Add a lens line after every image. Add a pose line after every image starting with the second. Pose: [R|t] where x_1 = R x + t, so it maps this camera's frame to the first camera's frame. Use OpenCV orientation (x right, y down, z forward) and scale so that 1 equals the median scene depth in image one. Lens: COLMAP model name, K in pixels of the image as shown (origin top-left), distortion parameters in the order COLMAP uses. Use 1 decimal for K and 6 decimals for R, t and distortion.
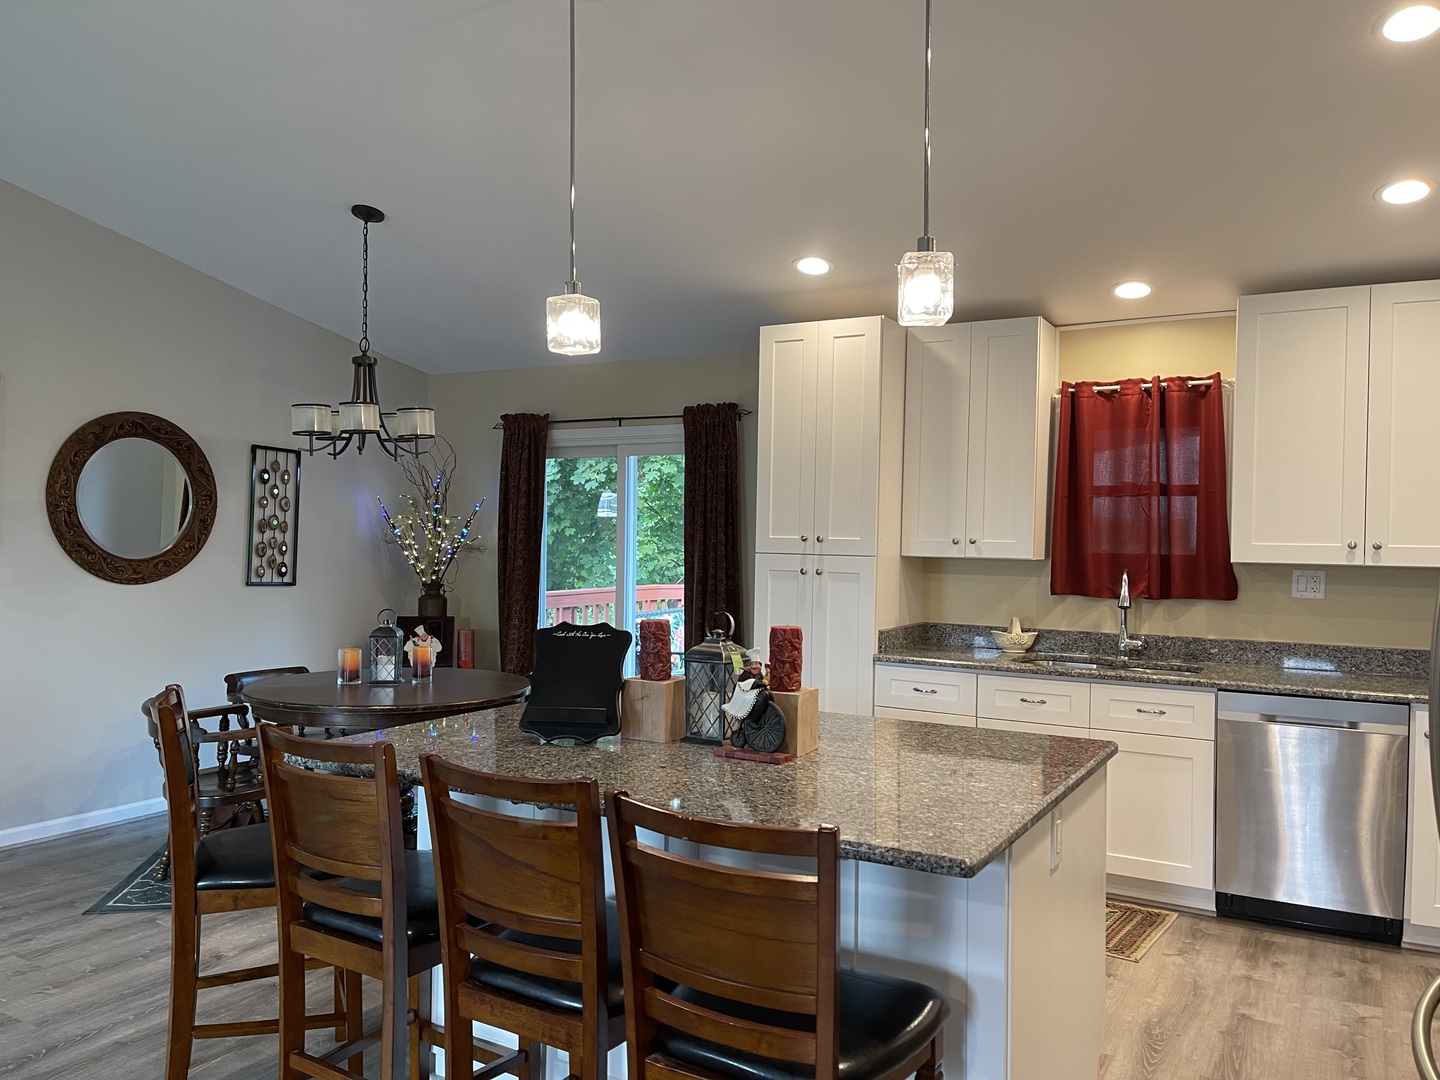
lens RADIAL K [[1085.2, 0, 720.0], [0, 1085.2, 540.0], [0, 0, 1]] dist [0.021275, 0.000358]
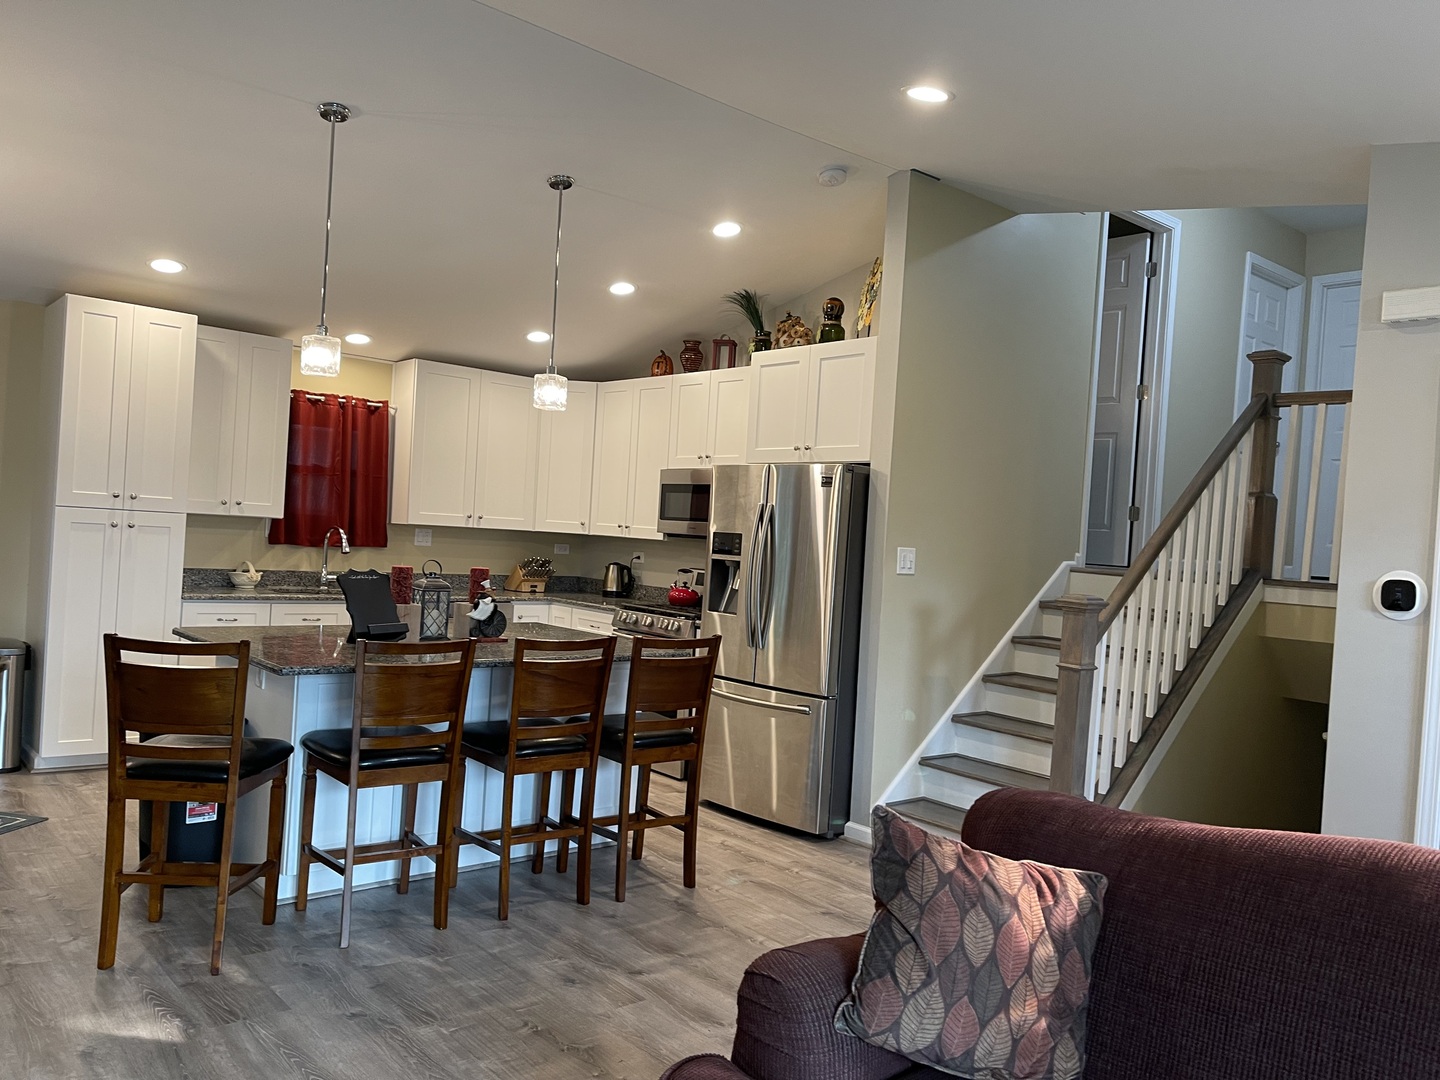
lens RADIAL K [[1085.2, 0, 720.0], [0, 1085.2, 540.0], [0, 0, 1]] dist [0.021275, 0.000358]
pose [[0.331040, -0.001648, 0.943615, -0.804763], [-0.054479, 0.998297, 0.020855, -0.013211], [-0.942043, -0.058311, 0.330386, 0.031003]]
